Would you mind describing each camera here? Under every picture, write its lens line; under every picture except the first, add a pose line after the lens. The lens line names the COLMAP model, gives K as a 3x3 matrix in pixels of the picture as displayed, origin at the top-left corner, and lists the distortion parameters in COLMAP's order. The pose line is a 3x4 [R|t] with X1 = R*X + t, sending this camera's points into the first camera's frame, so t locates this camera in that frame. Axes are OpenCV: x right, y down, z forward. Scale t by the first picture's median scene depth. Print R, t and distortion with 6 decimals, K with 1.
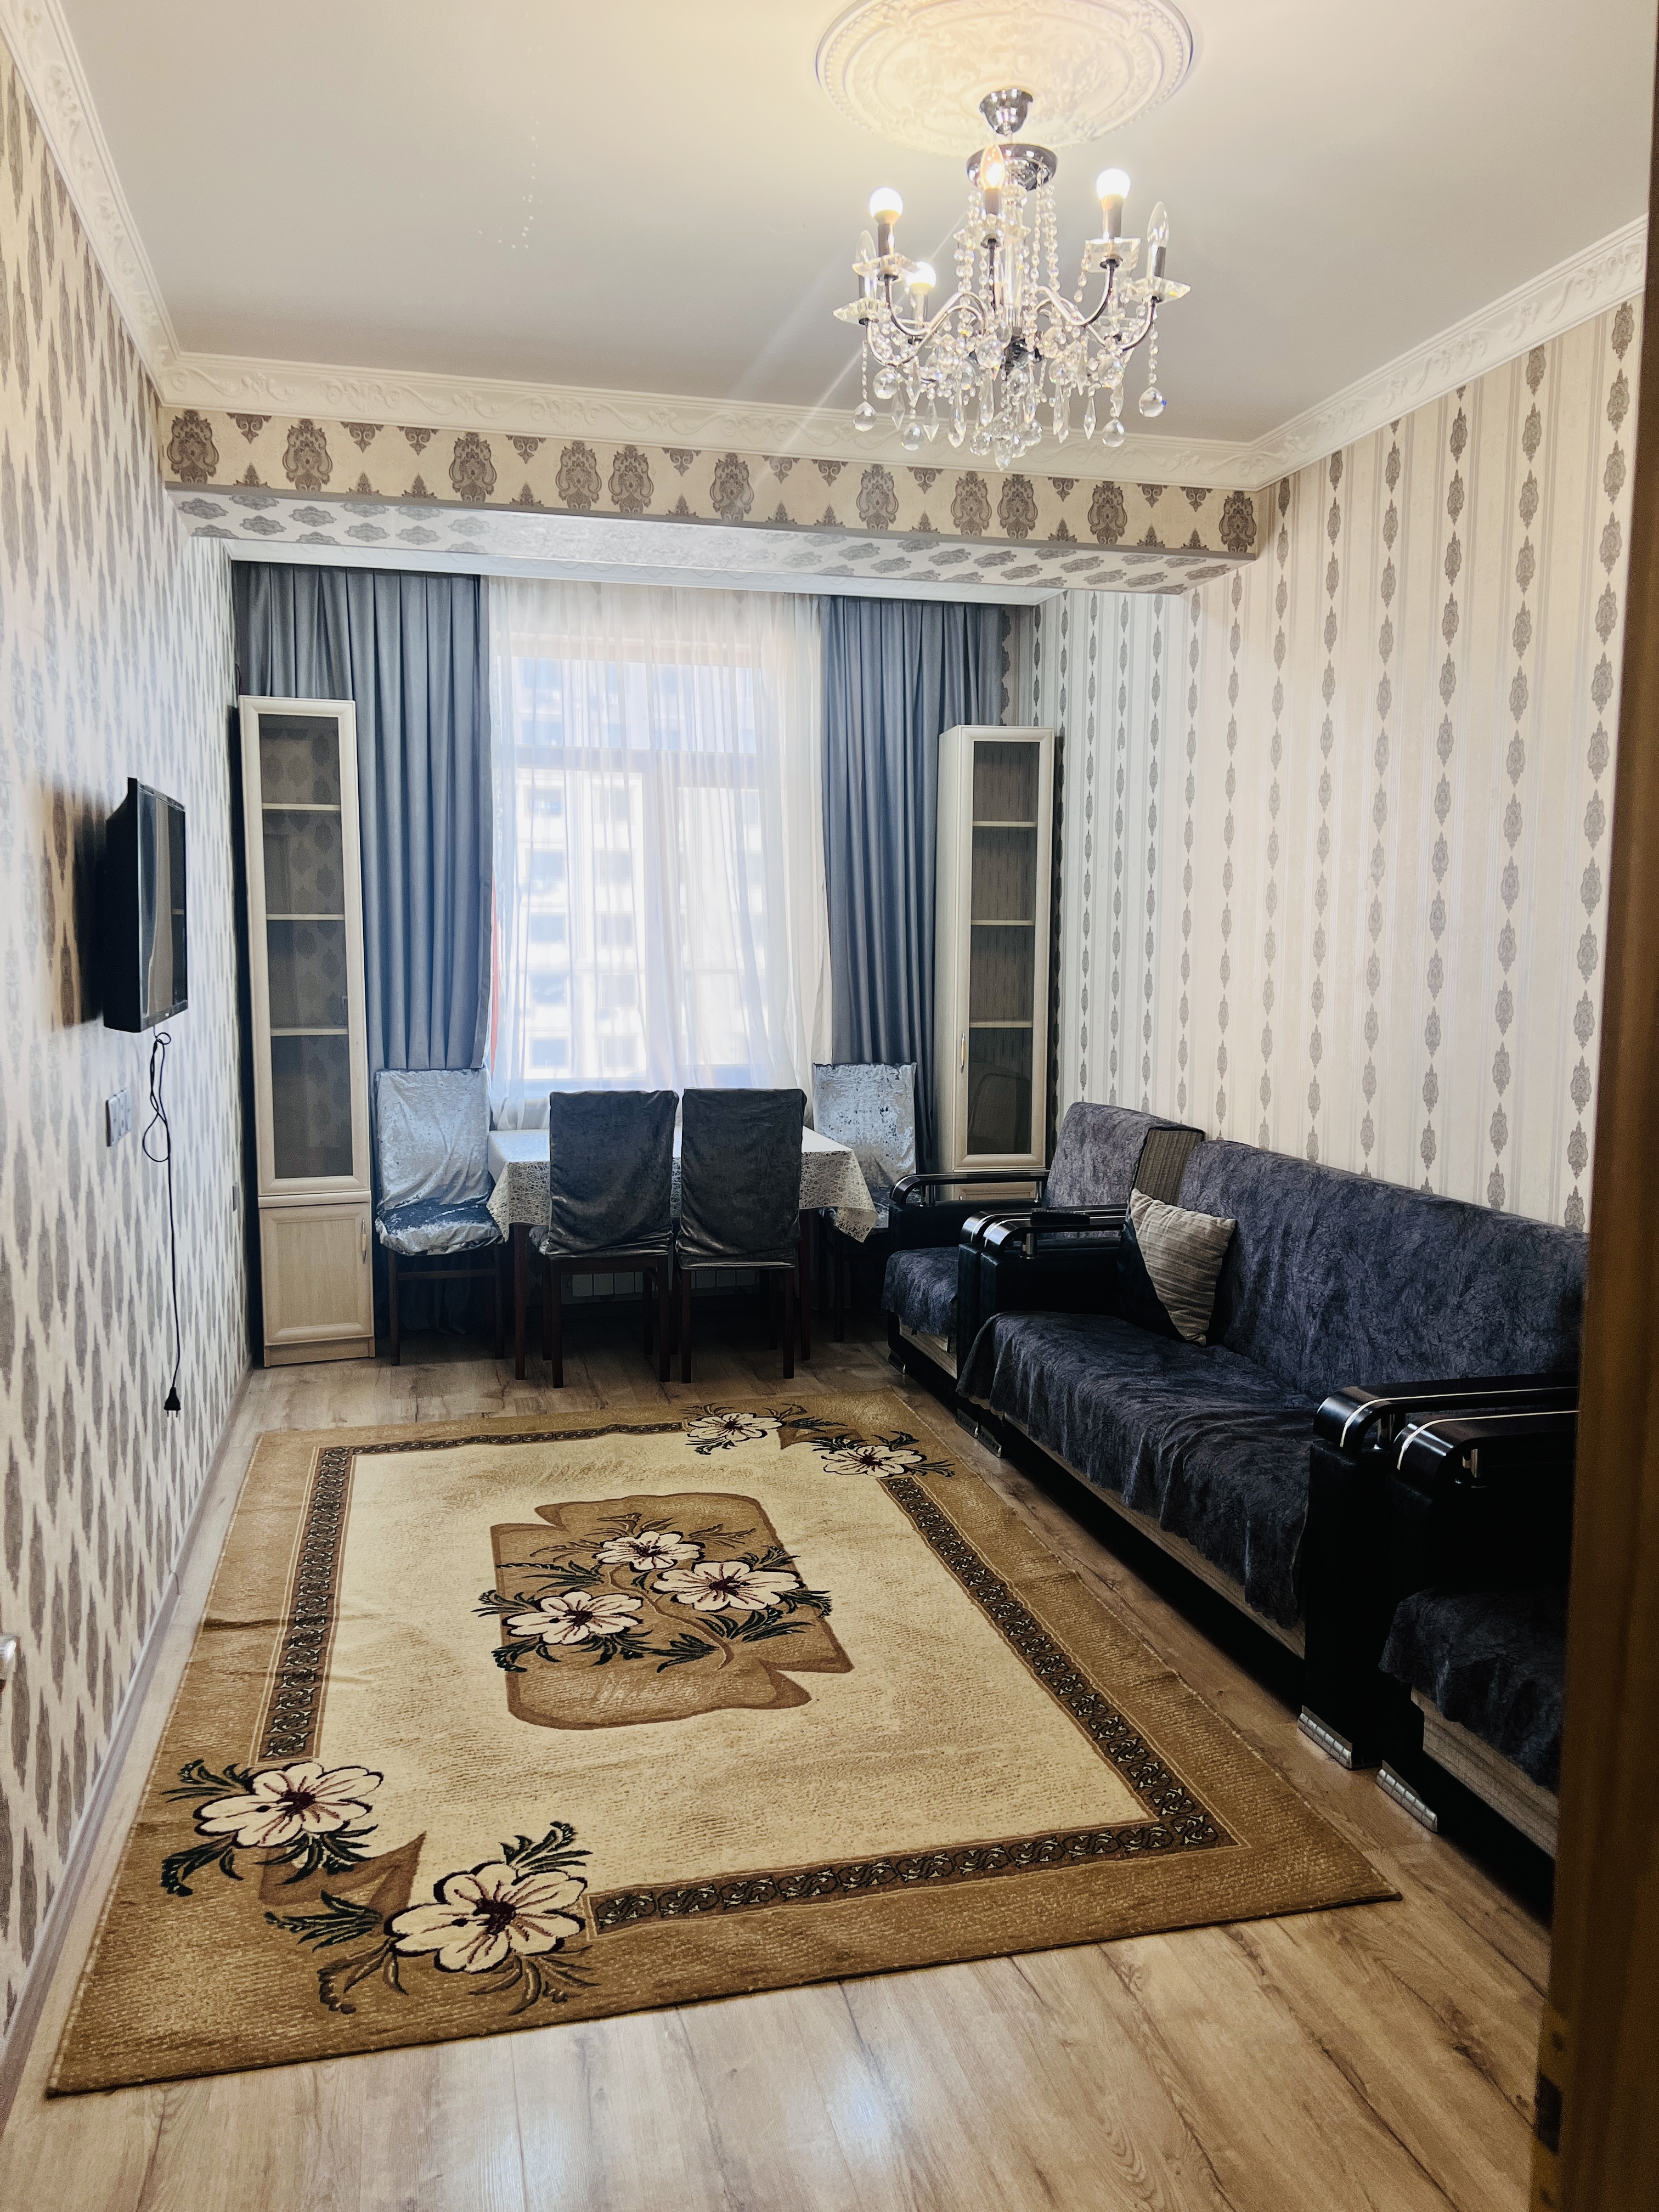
lens RADIAL K [[1673.0, 0, 798.4], [0, 1673.0, 1082.4], [0, 0, 1]] dist [0.036023, -0.053211]
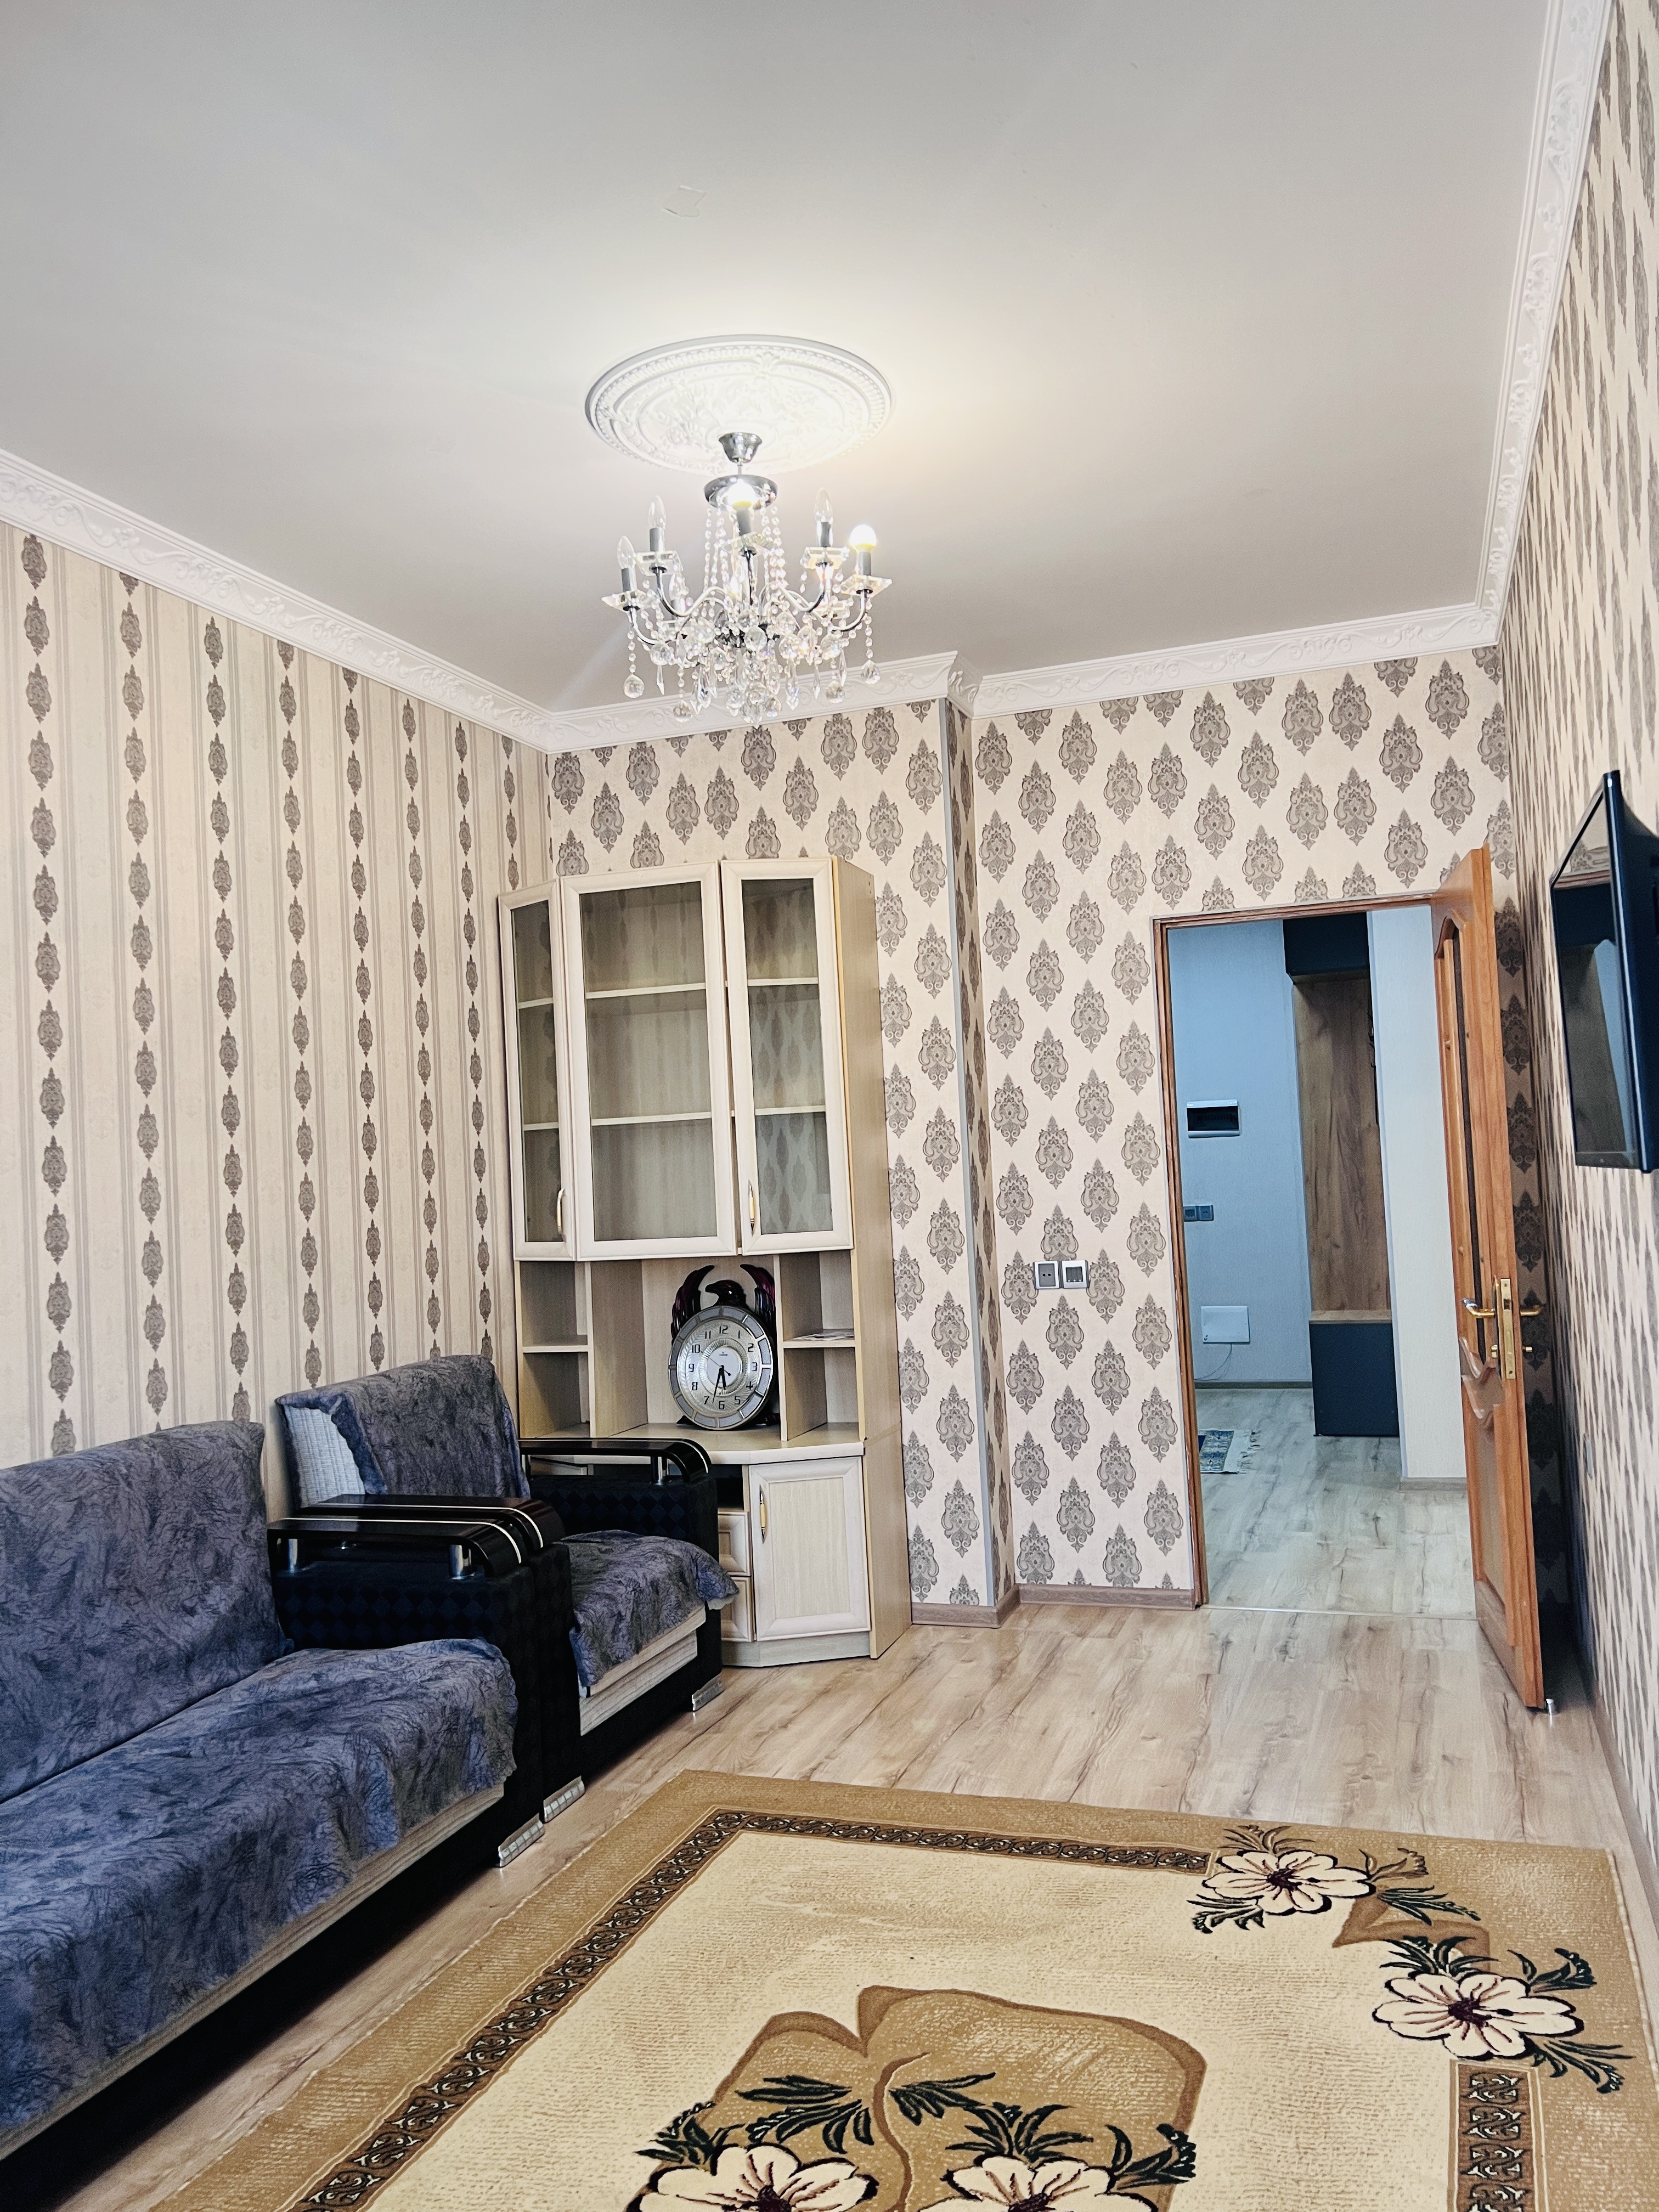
lens RADIAL K [[1673.0, 0, 788.7], [0, 1673.0, 1125.1], [0, 0, 1]] dist [0.036023, -0.053211]
pose [[-0.827968, 0.053436, 0.558223, -0.553622], [0.098167, 0.993890, 0.050463, -0.145439], [-0.552116, 0.096580, -0.828155, 2.006158]]
